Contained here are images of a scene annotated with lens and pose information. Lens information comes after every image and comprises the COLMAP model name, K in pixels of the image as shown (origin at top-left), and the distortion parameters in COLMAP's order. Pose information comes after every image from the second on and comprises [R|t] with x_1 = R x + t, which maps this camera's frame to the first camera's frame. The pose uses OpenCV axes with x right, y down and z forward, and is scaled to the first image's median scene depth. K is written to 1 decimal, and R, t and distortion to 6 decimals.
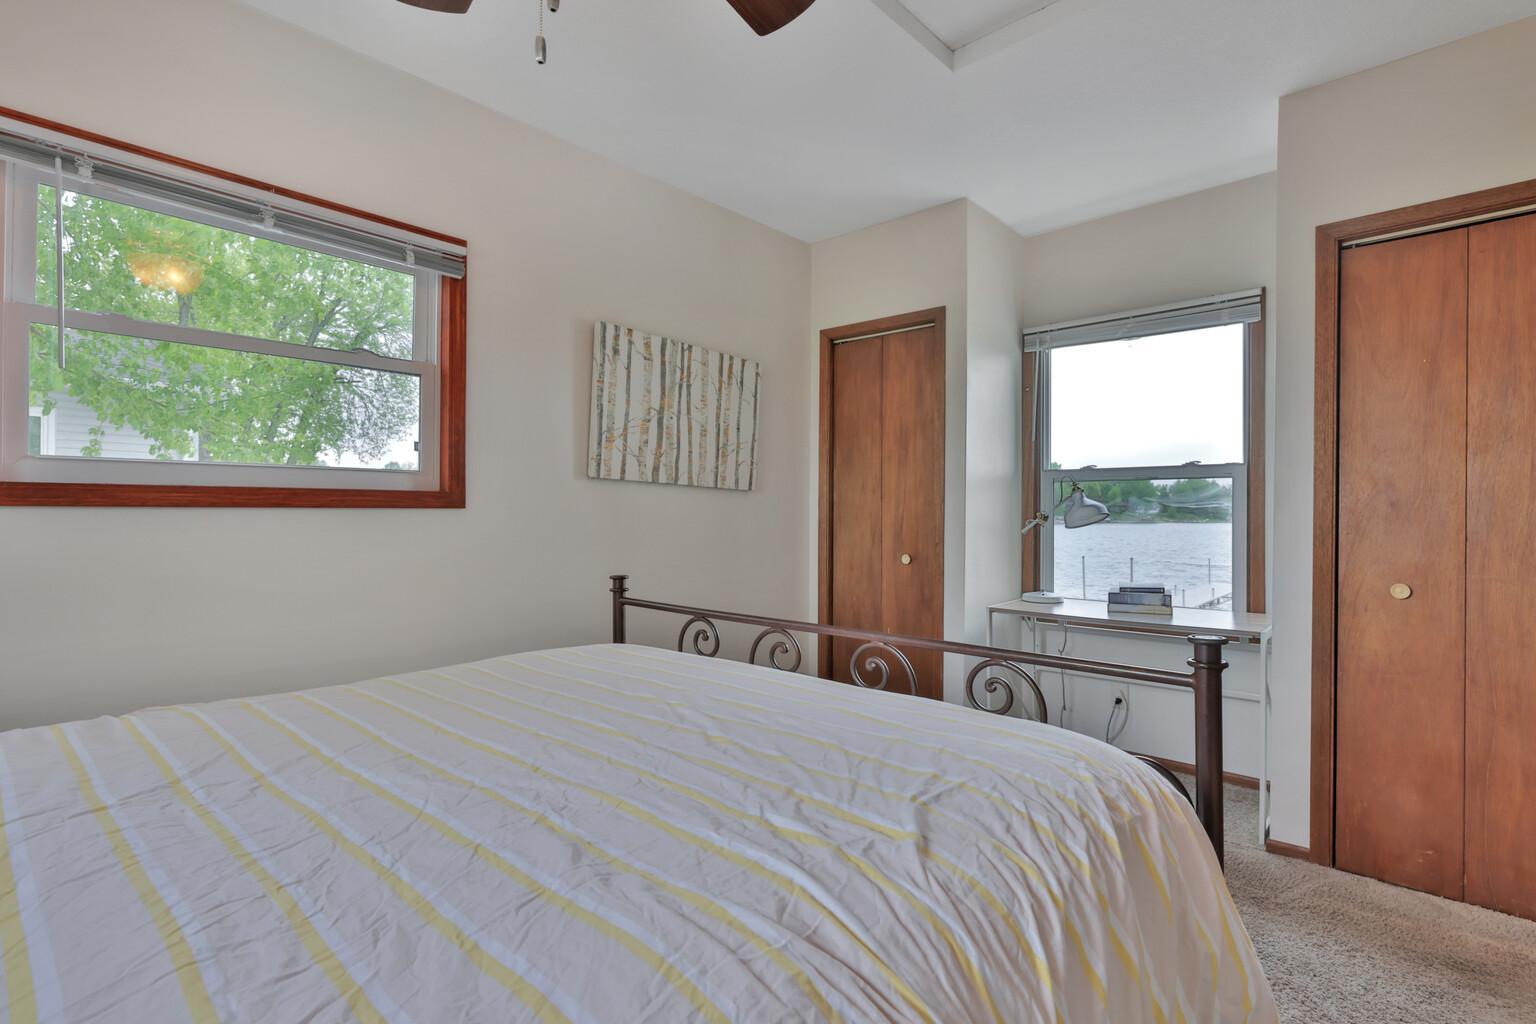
lens RADIAL K [[716.5, 0, 766.8], [0, 716.5, 518.7], [0, 0, 1]] dist [0.001160, -0.000628]
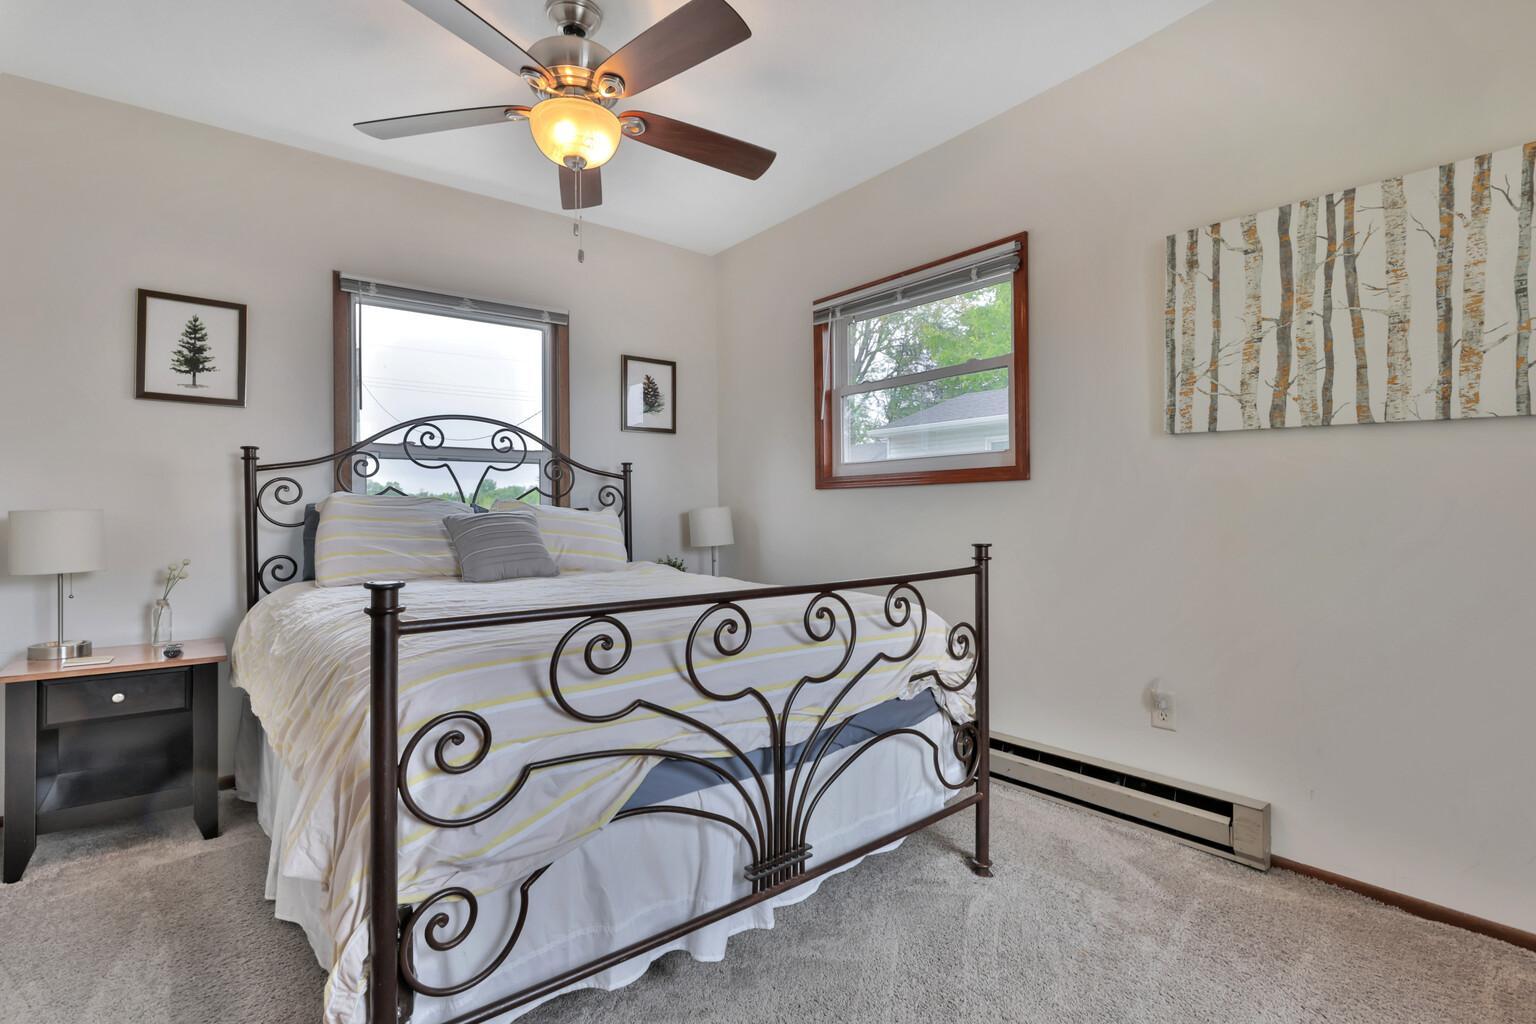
lens RADIAL K [[716.5, 0, 766.9], [0, 716.5, 504.6], [0, 0, 1]] dist [0.001160, -0.000628]
pose [[-0.128012, -0.006403, -0.991752, 0.562202], [0.006680, 0.999951, -0.007318, 0.022410], [0.991750, -0.007562, -0.127963, 0.608191]]
